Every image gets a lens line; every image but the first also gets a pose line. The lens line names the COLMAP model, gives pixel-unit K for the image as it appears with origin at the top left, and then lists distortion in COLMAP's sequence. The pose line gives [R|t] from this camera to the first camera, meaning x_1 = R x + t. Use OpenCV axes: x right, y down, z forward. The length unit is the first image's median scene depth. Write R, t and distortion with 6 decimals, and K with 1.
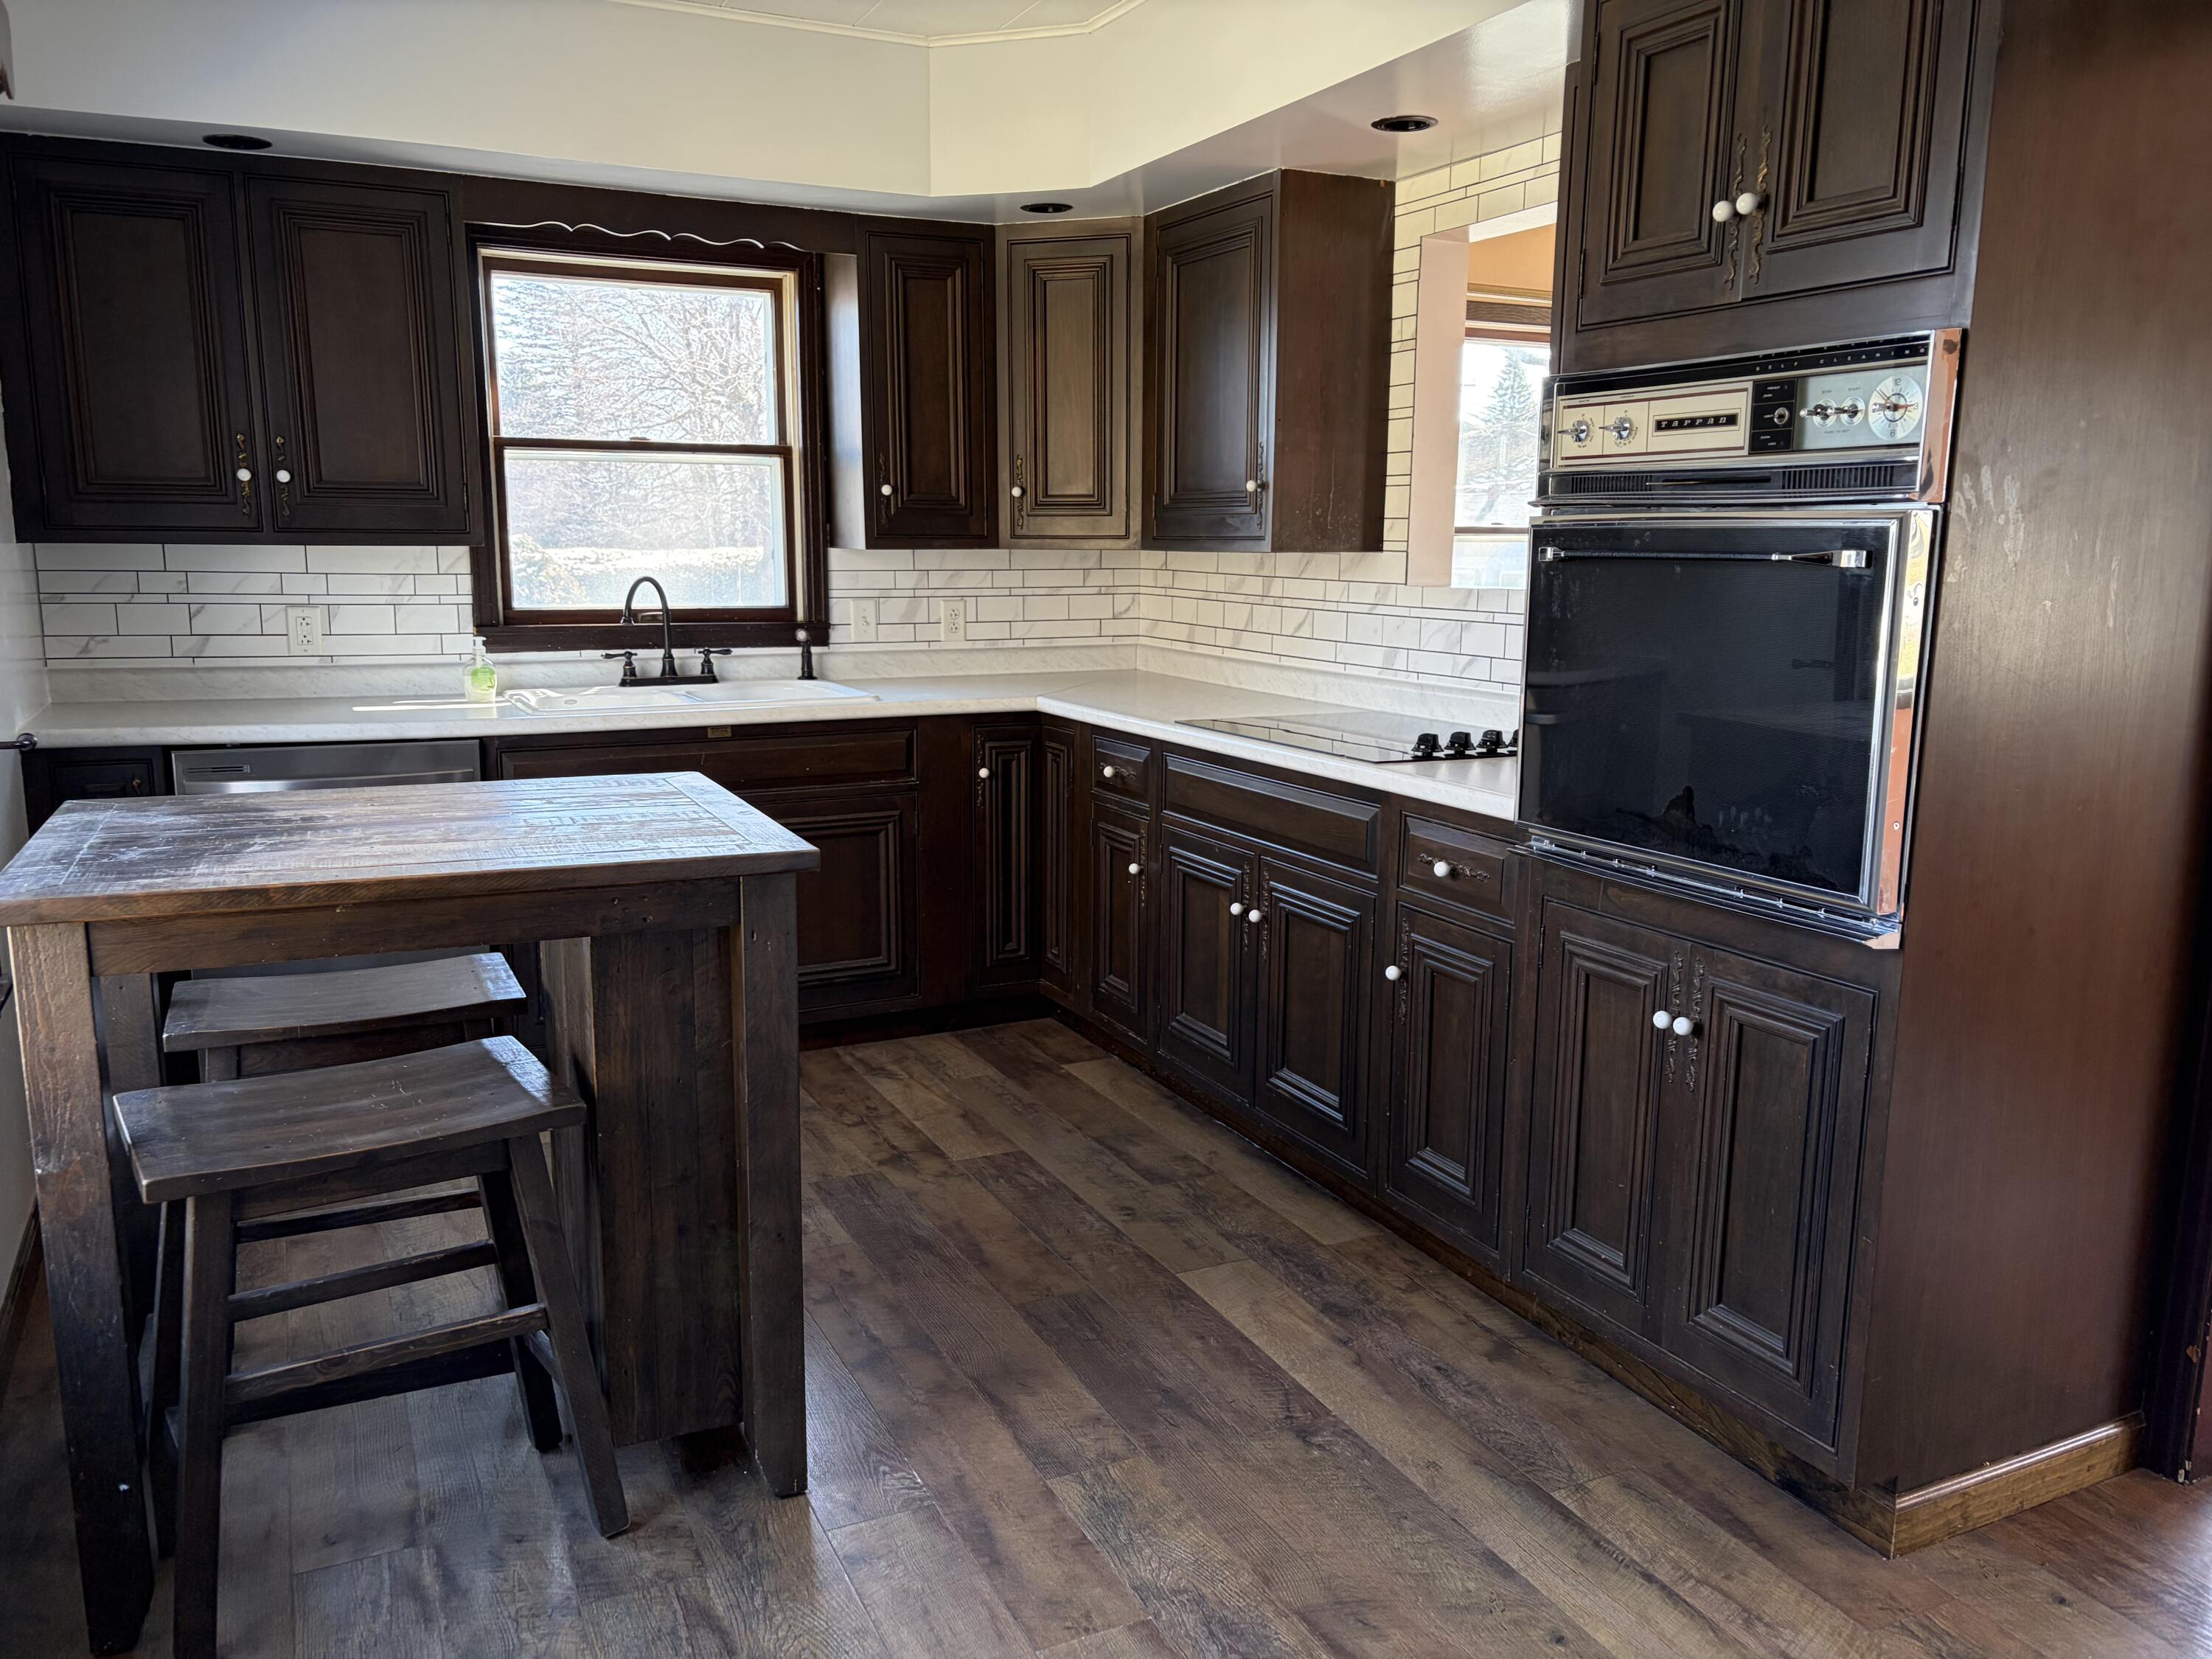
lens RADIAL K [[1659.8, 0, 1089.1], [0, 1659.8, 843.5], [0, 0, 1]] dist [0.049828, -0.053382]
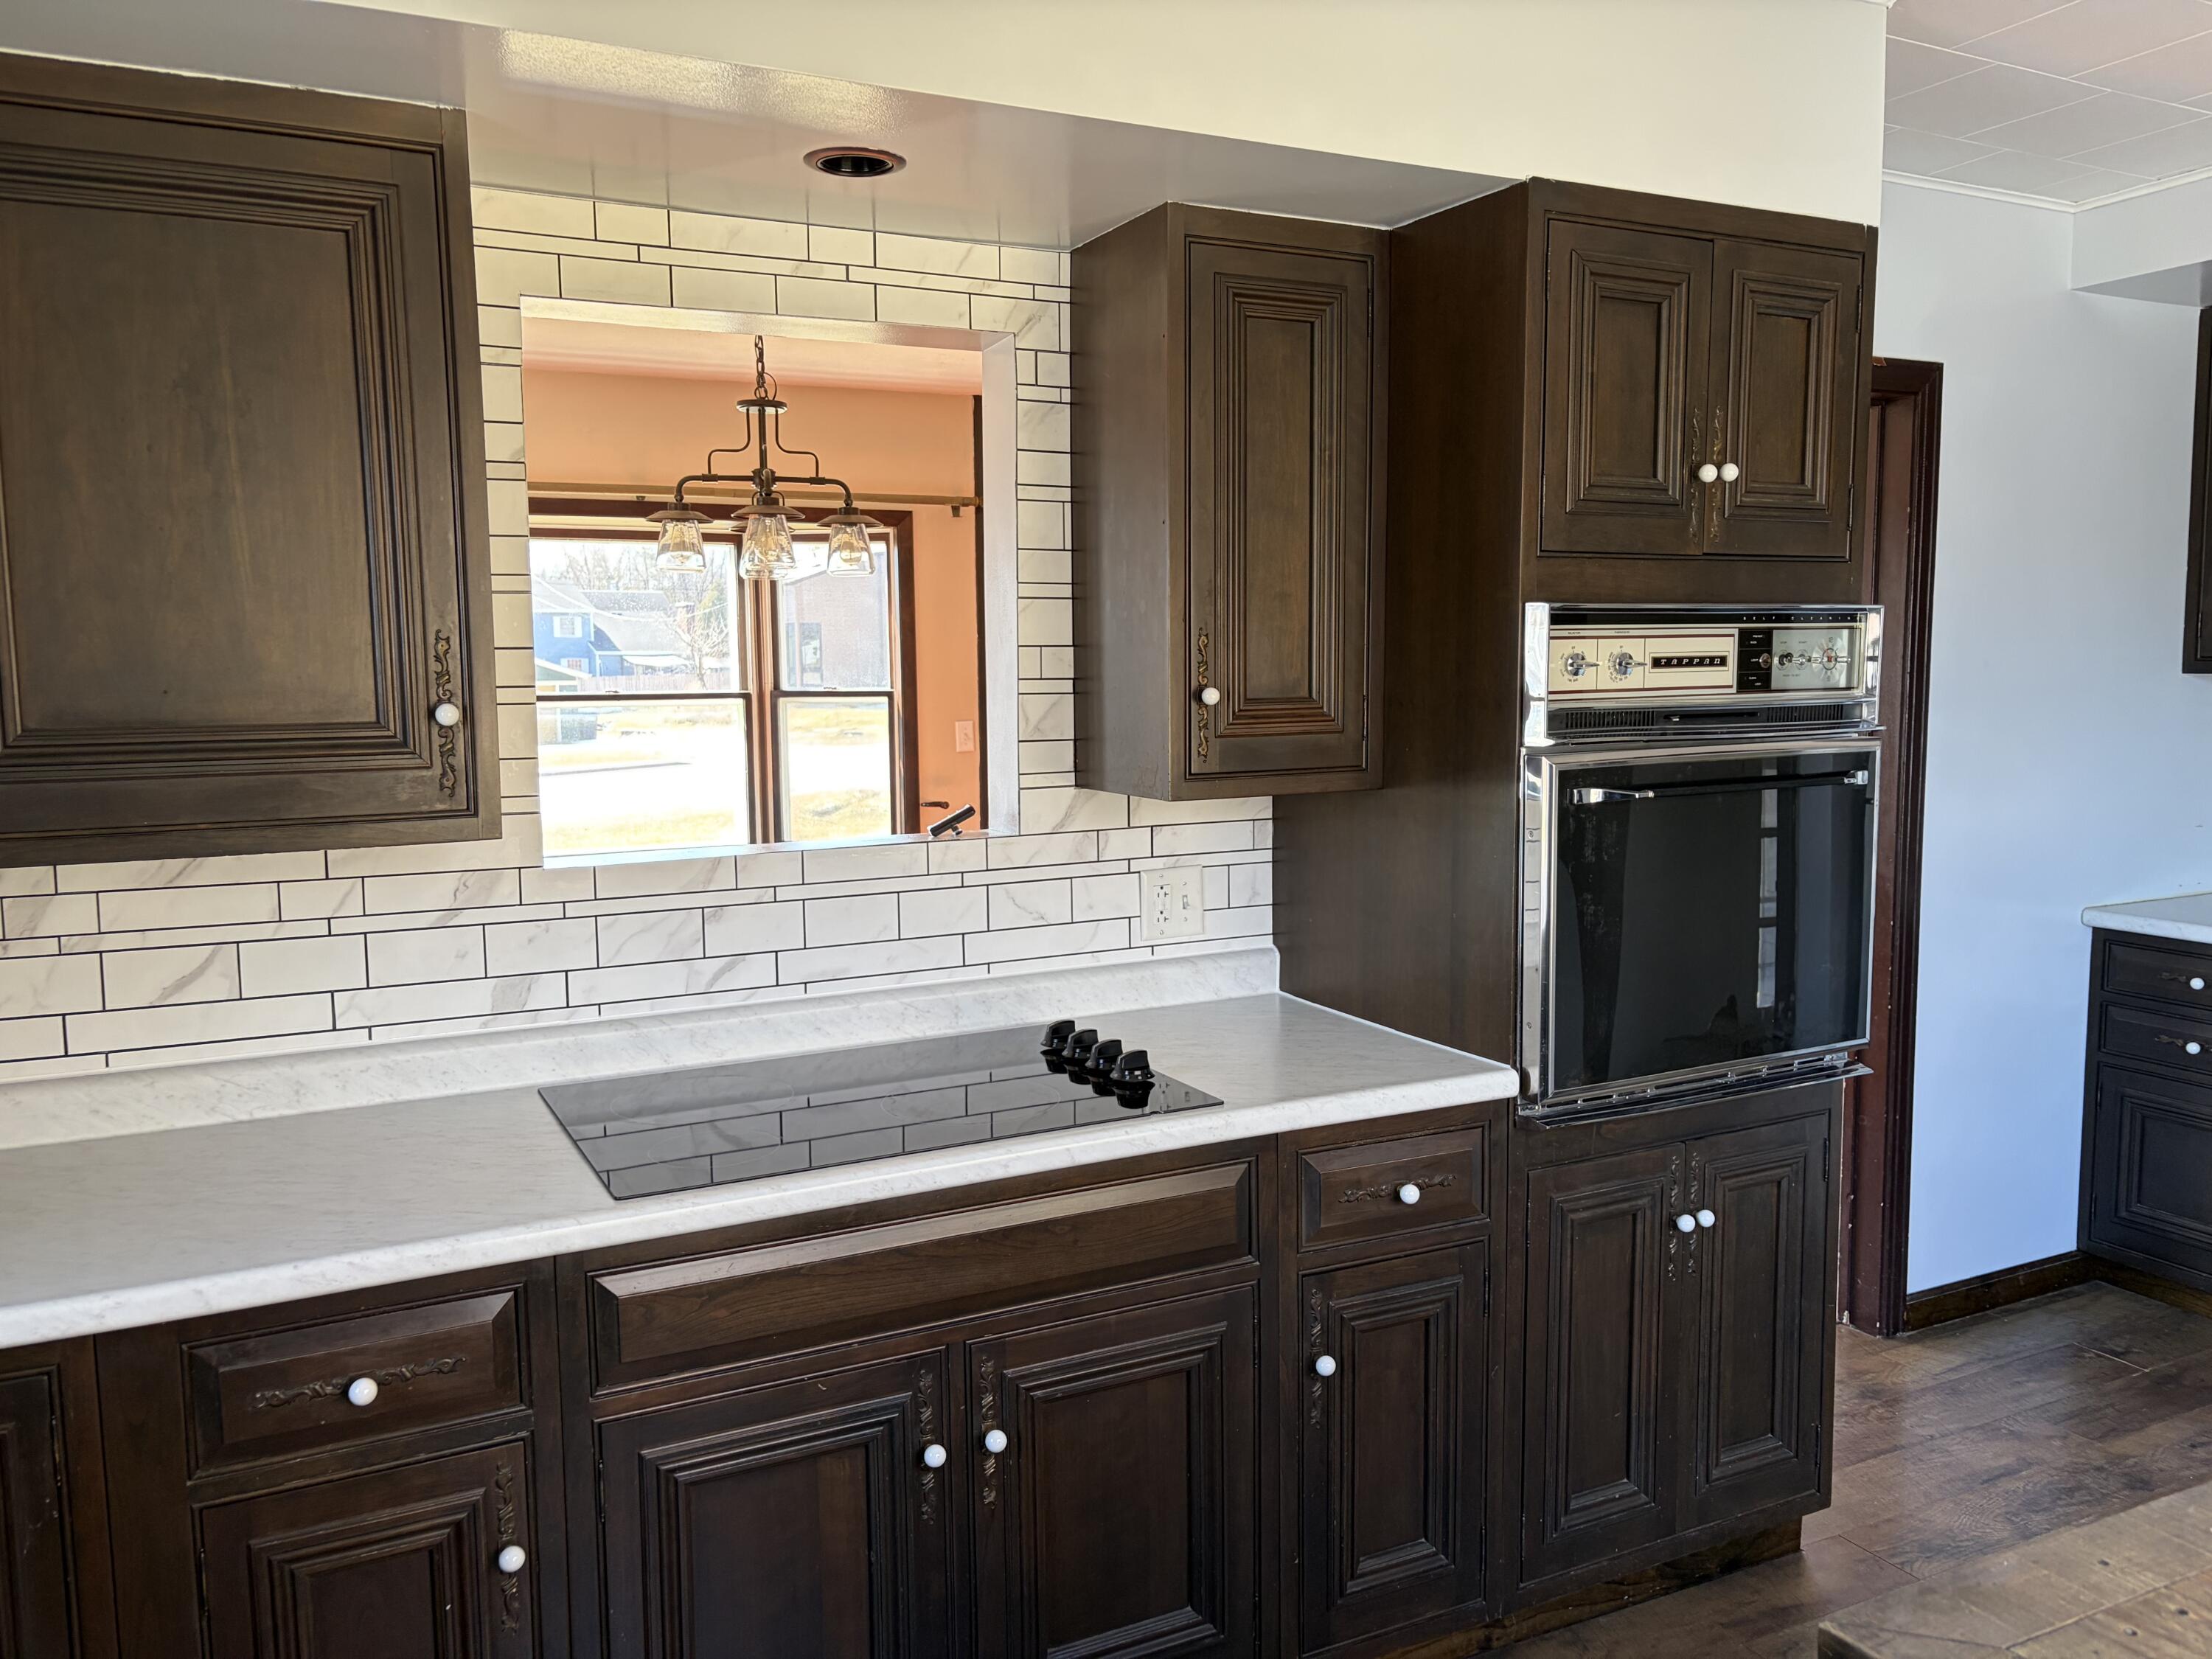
lens RADIAL K [[1659.8, 0, 1112.8], [0, 1659.8, 841.2], [0, 0, 1]] dist [0.049828, -0.053382]
pose [[-0.014217, -0.118727, 0.992825, -0.645931], [0.194305, 0.973670, 0.119218, -0.314709], [-0.980838, 0.194606, 0.009227, 1.276077]]
